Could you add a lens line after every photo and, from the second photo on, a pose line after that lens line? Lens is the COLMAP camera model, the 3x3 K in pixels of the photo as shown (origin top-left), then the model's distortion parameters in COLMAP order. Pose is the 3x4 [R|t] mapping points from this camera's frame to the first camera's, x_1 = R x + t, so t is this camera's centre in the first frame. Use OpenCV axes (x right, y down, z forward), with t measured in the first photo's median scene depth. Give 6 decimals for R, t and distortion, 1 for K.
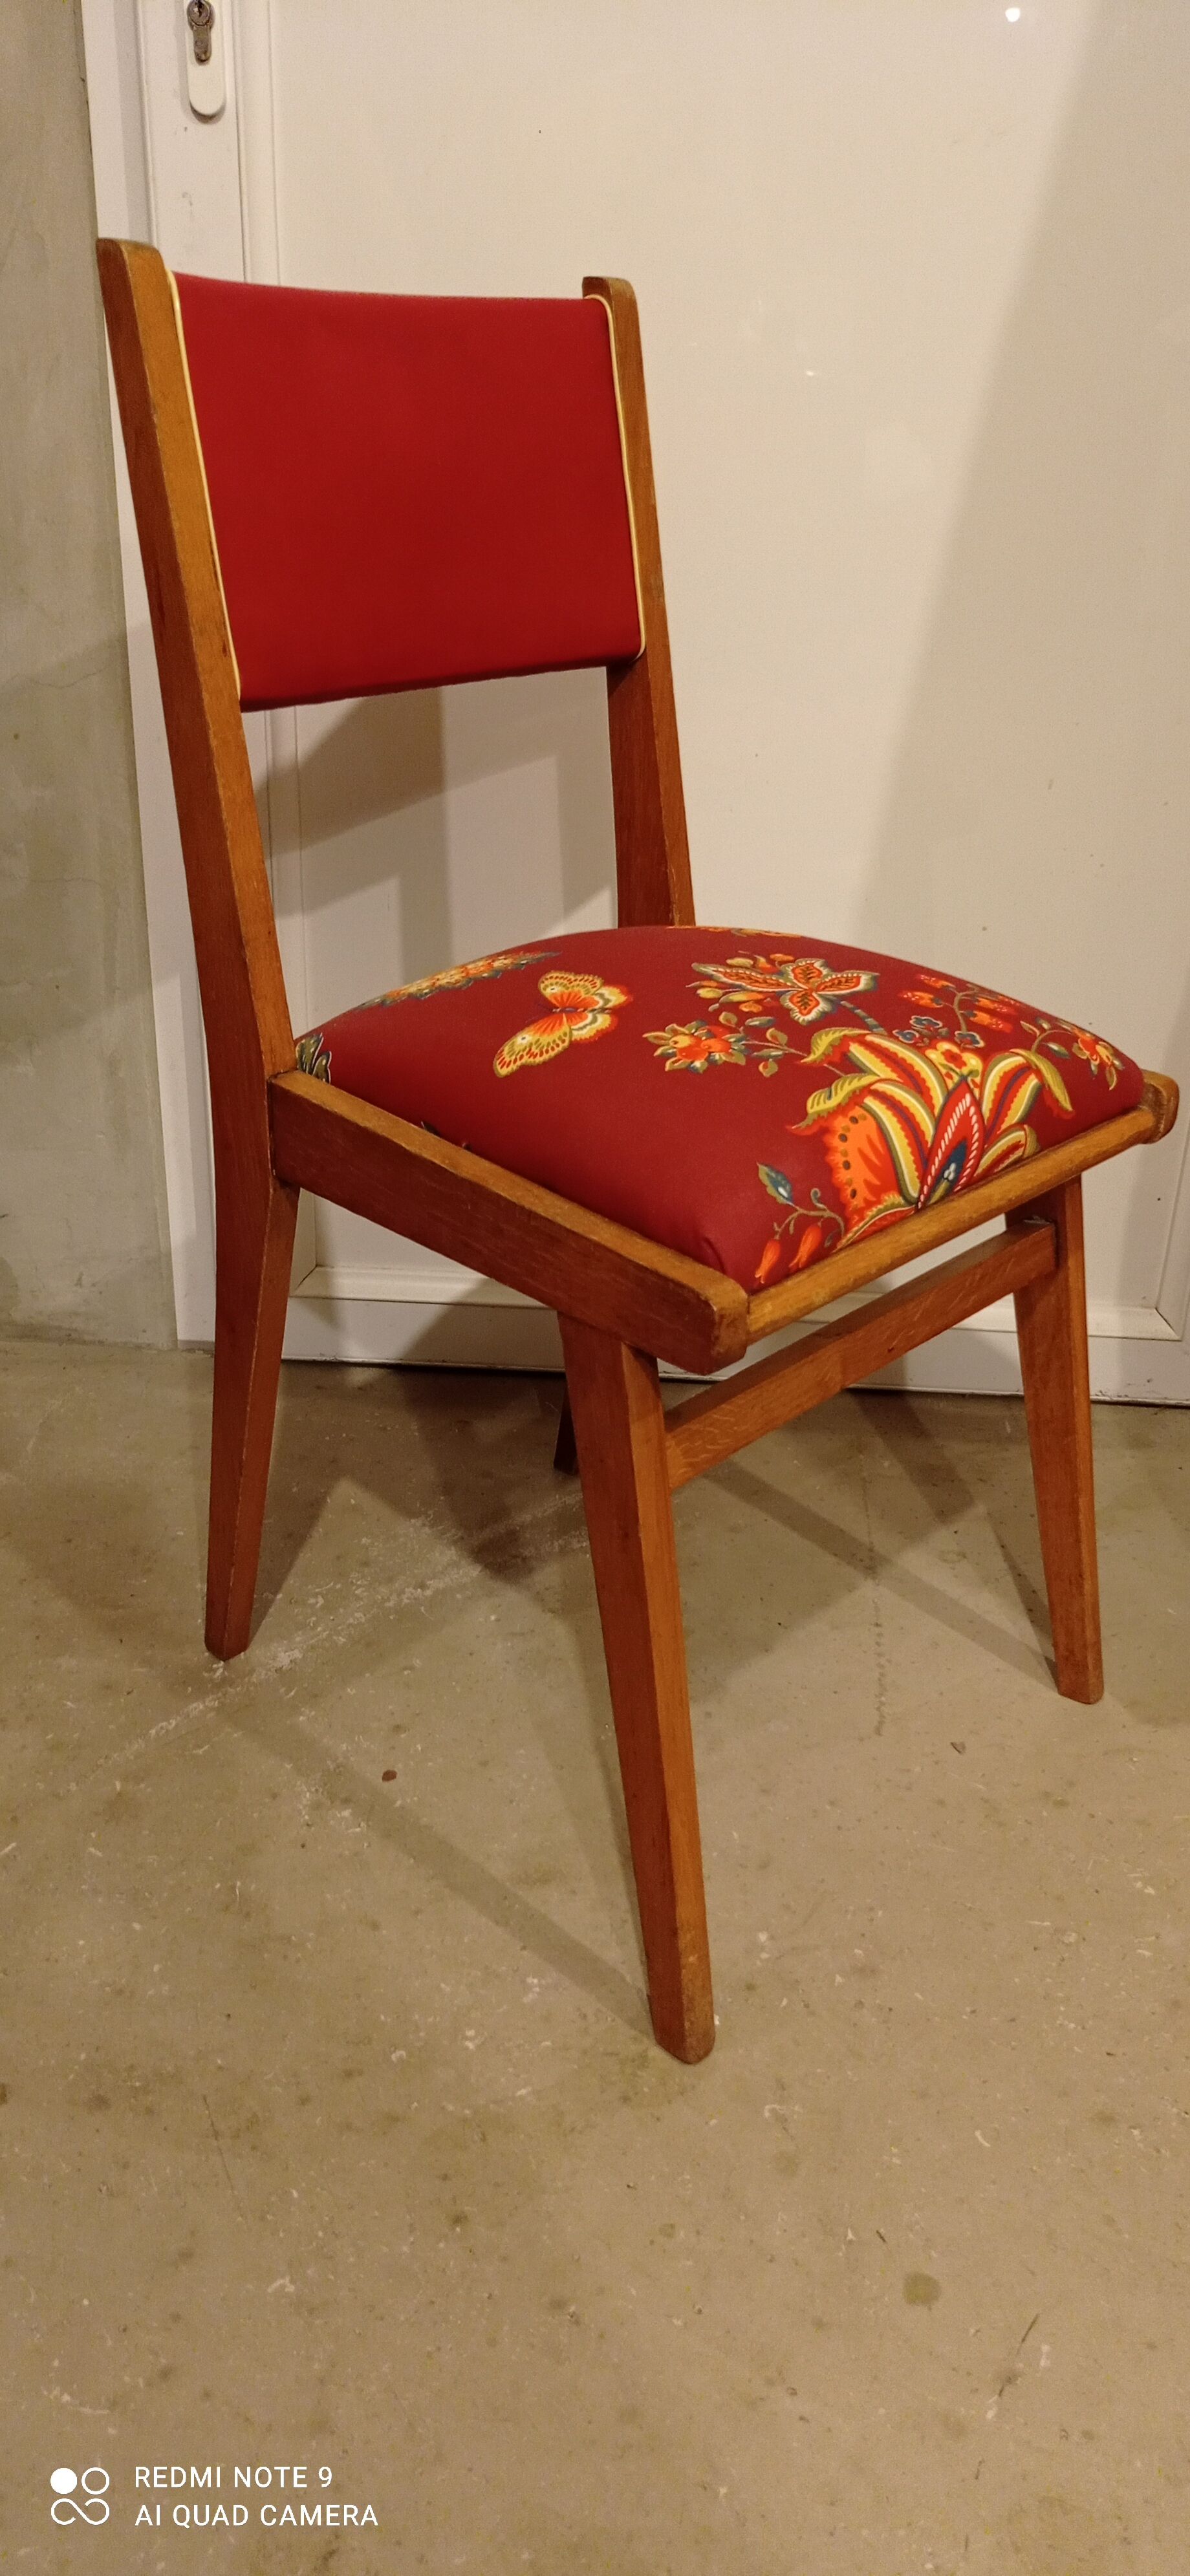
lens RADIAL K [[1933.0, 0, 595.0], [0, 1933.0, 1288.0], [0, 0, 1]] dist [0.004387, 0.000639]
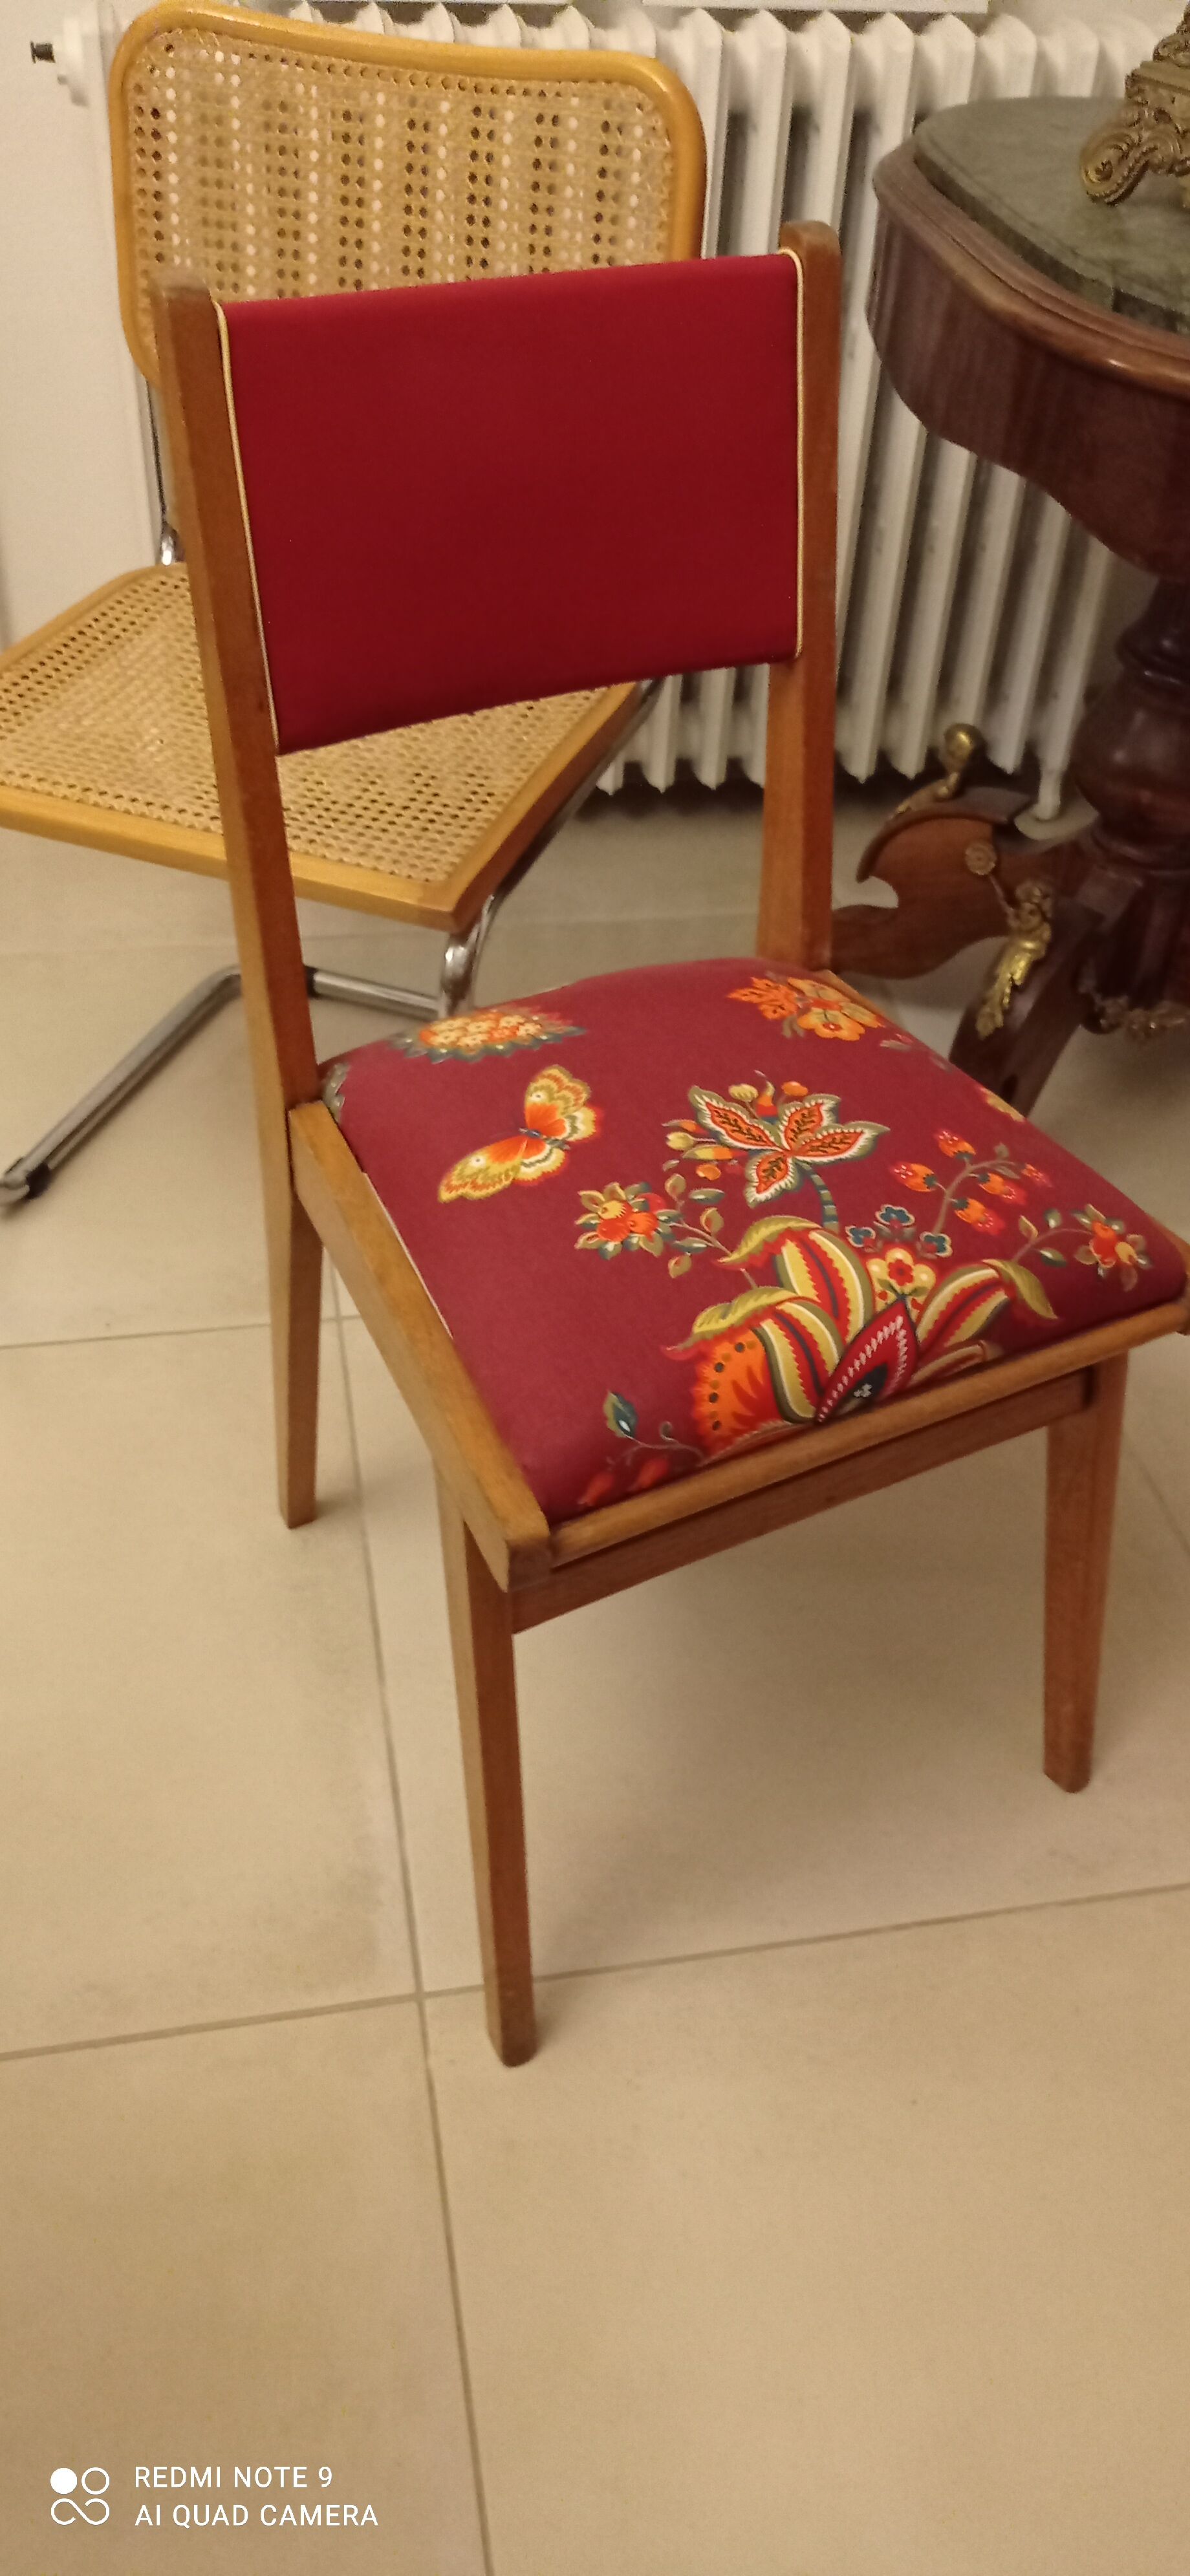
lens RADIAL K [[1933.0, 0, 595.0], [0, 1933.0, 1288.0], [0, 0, 1]] dist [0.004387, 0.000639]
pose [[0.942837, 0.223521, -0.247178, 0.284225], [-0.154577, 0.950419, 0.269834, -0.348379], [0.295236, -0.216202, 0.930641, 0.075090]]
